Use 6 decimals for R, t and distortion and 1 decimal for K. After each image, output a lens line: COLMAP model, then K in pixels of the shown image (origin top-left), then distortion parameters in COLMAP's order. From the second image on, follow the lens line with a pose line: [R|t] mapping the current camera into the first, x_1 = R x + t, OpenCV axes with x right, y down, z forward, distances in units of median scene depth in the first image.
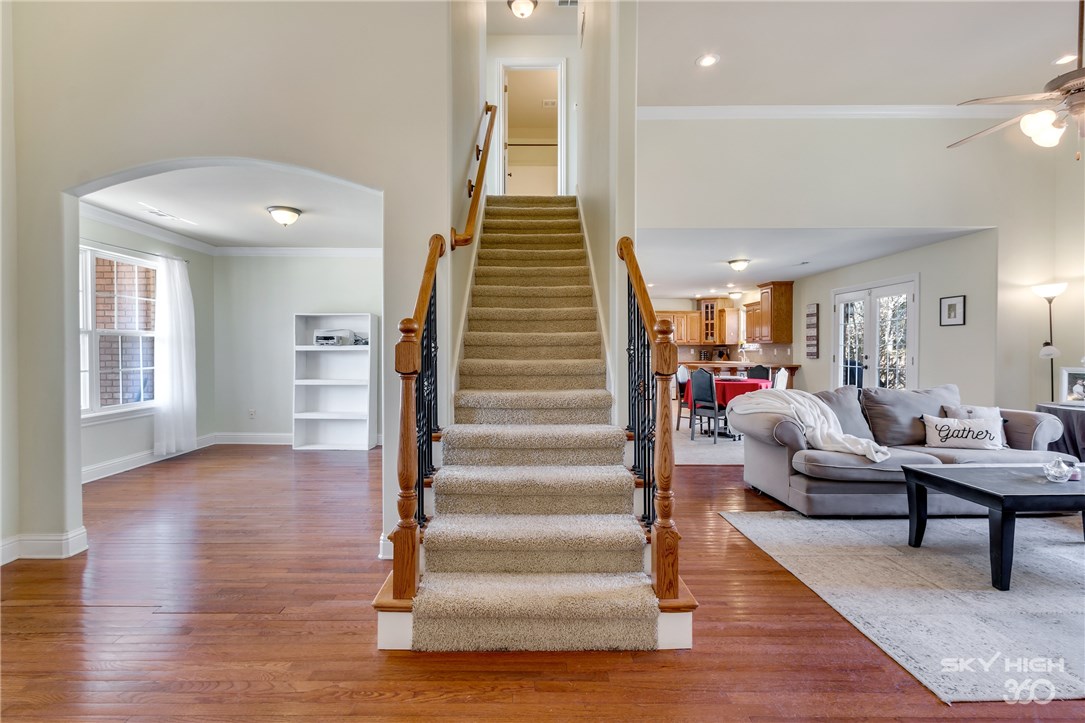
lens RADIAL K [[497.4, 0, 517.8], [0, 497.4, 360.8], [0, 0, 1]] dist [0.002494, -0.002753]
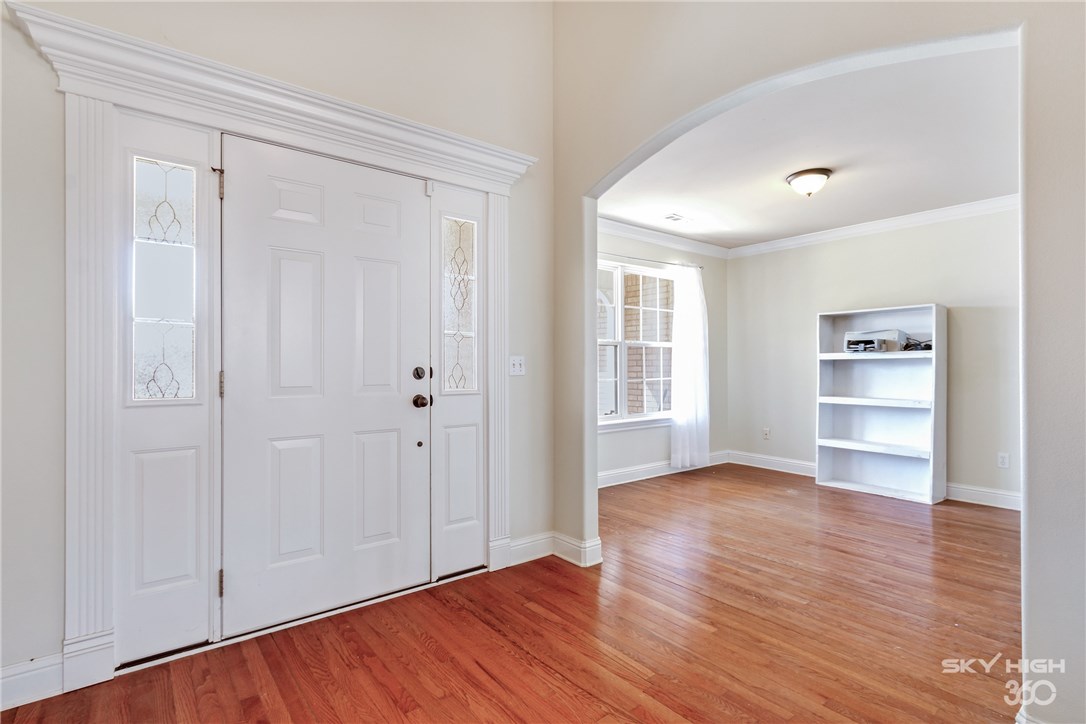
lens RADIAL K [[511.5, 0, 538.0], [0, 511.5, 356.8], [0, 0, 1]] dist [0.001305, -0.001111]
pose [[0.614599, -0.017141, -0.788654, -0.088985], [-0.014369, 0.999355, -0.032918, 0.009496], [0.788709, 0.031564, 0.613956, 0.162340]]
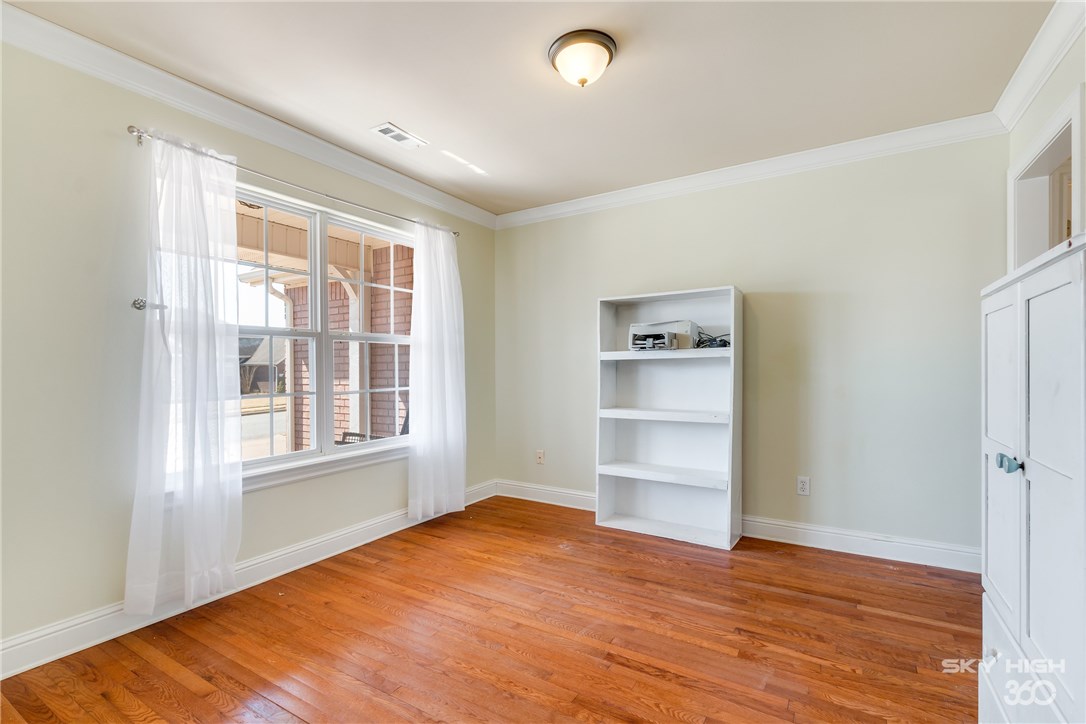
lens RADIAL K [[497.8, 0, 536.8], [0, 497.8, 372.2], [0, 0, 1]] dist [0.002494, -0.002753]
pose [[0.857947, -0.006561, -0.513697, -0.229771], [0.000306, 0.999925, -0.012261, 0.001534], [0.513738, 0.010362, 0.857884, 0.501769]]
